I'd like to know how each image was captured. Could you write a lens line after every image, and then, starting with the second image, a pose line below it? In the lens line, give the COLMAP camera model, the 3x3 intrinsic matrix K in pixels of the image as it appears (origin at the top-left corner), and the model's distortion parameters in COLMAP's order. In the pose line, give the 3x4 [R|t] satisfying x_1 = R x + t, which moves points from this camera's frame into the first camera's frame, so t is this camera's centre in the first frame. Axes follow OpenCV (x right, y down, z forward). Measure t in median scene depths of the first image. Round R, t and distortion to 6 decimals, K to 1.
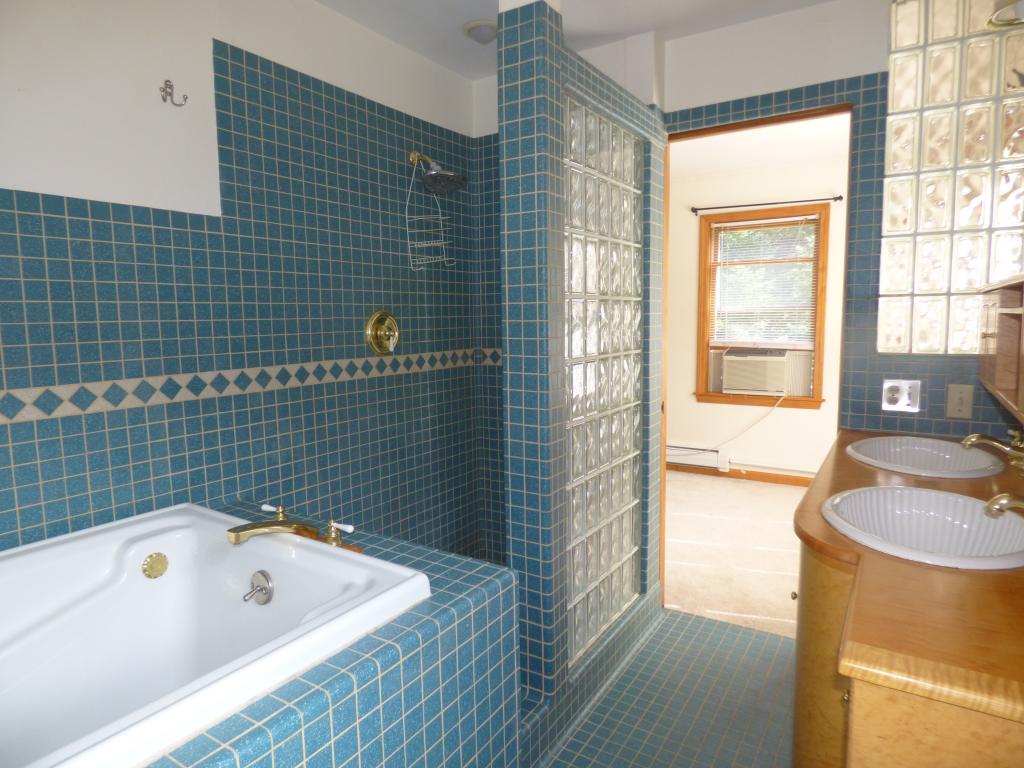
lens RADIAL K [[615.9, 0, 511.3], [0, 615.9, 381.8], [0, 0, 1]] dist [-0.005343, -0.001328]
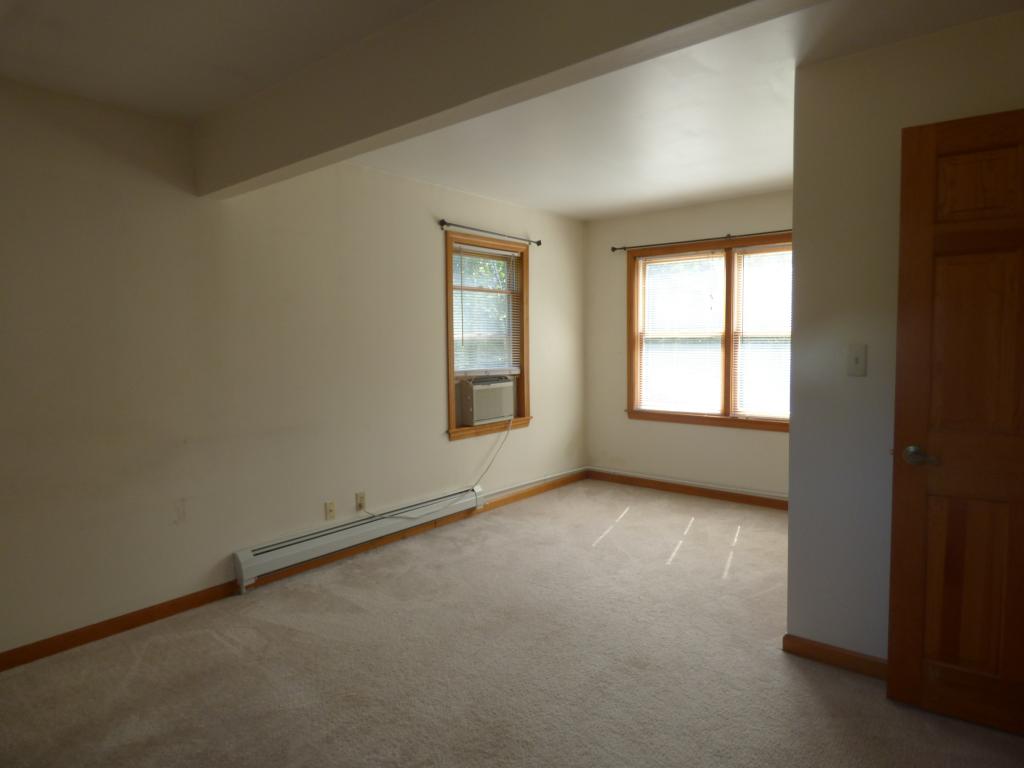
lens RADIAL K [[615.9, 0, 511.3], [0, 615.9, 381.8], [0, 0, 1]] dist [-0.005343, -0.001328]
pose [[0.125209, -0.058033, 0.990432, -0.401295], [0.113551, 0.992566, 0.043803, -0.057853], [-0.985611, 0.106980, 0.130868, 0.571092]]
